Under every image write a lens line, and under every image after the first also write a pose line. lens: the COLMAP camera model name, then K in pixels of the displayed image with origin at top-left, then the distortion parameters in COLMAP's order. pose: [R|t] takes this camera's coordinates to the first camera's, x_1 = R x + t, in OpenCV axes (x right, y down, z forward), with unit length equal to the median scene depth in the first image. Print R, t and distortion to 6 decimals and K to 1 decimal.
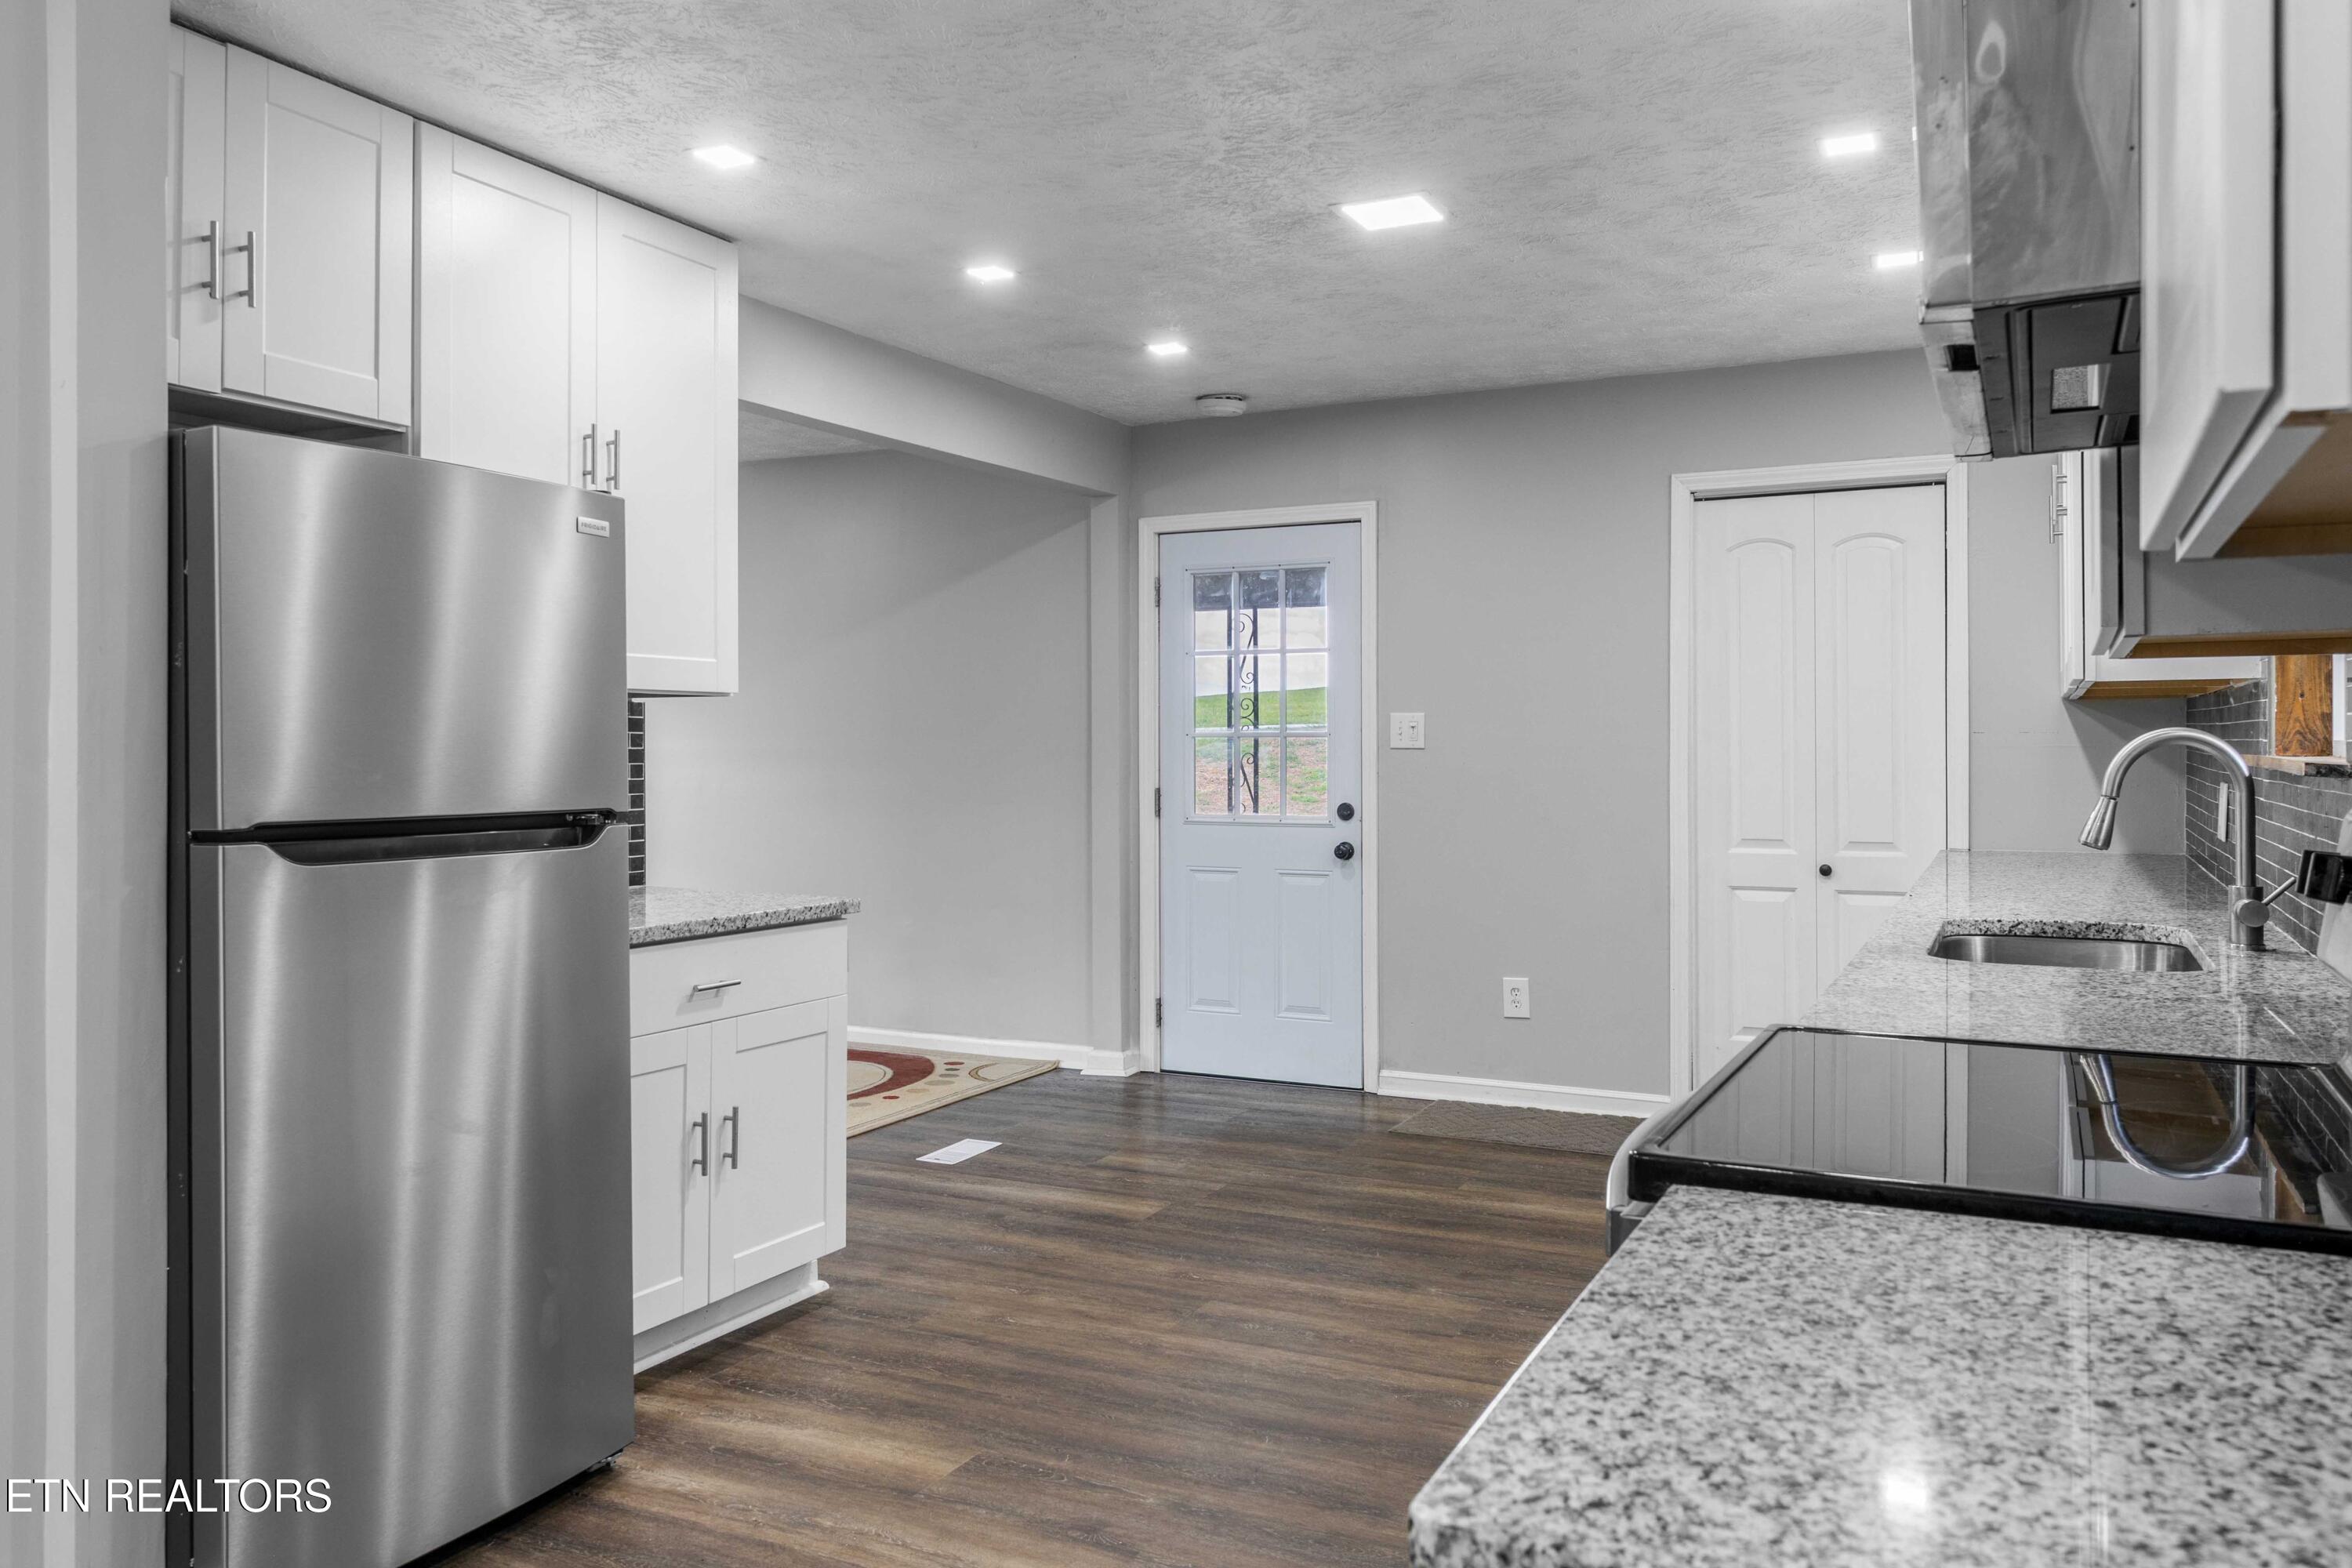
lens RADIAL K [[1717.9, 0, 1175.1], [0, 1717.9, 742.7], [0, 0, 1]] dist [0.001842, 0.000061]
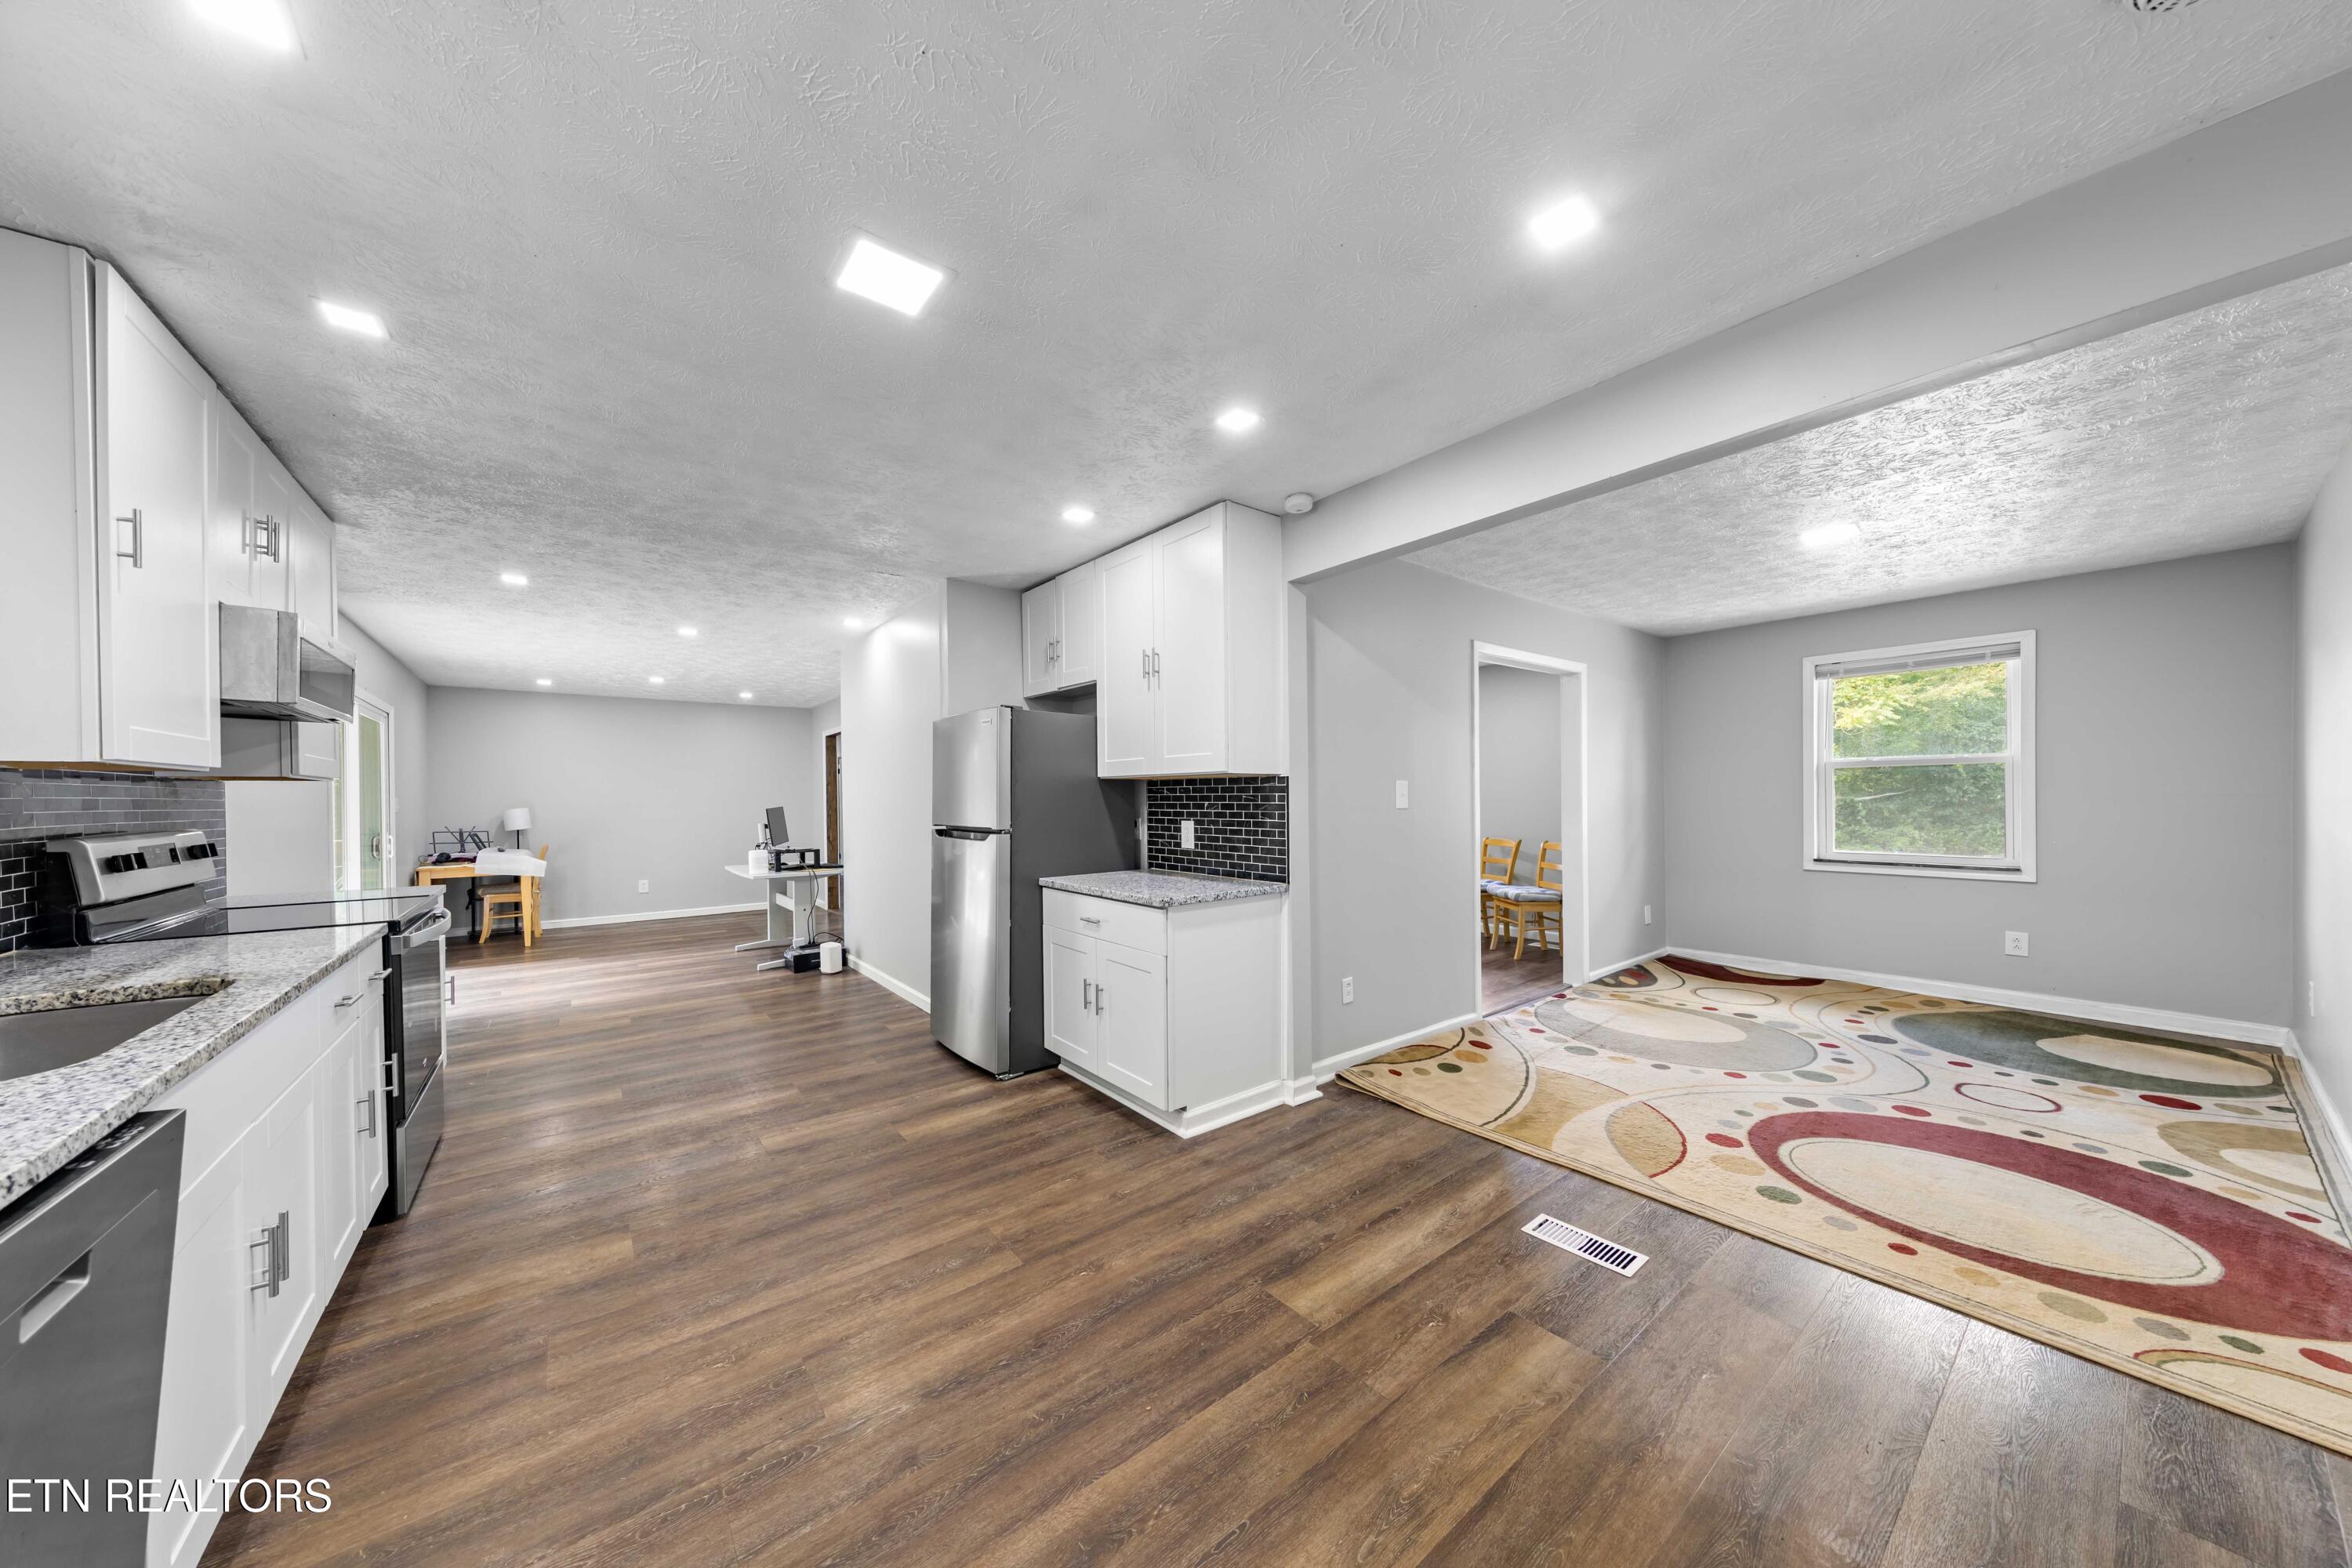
lens RADIAL K [[755.3, 0, 1161.1], [0, 755.3, 808.3], [0, 0, 1]] dist [0.001630, 0.000147]
pose [[-0.434357, 0.015607, -0.900606, 0.420881], [0.011013, 0.999867, 0.012015, -0.002271], [0.900673, -0.004700, -0.434471, 1.223484]]
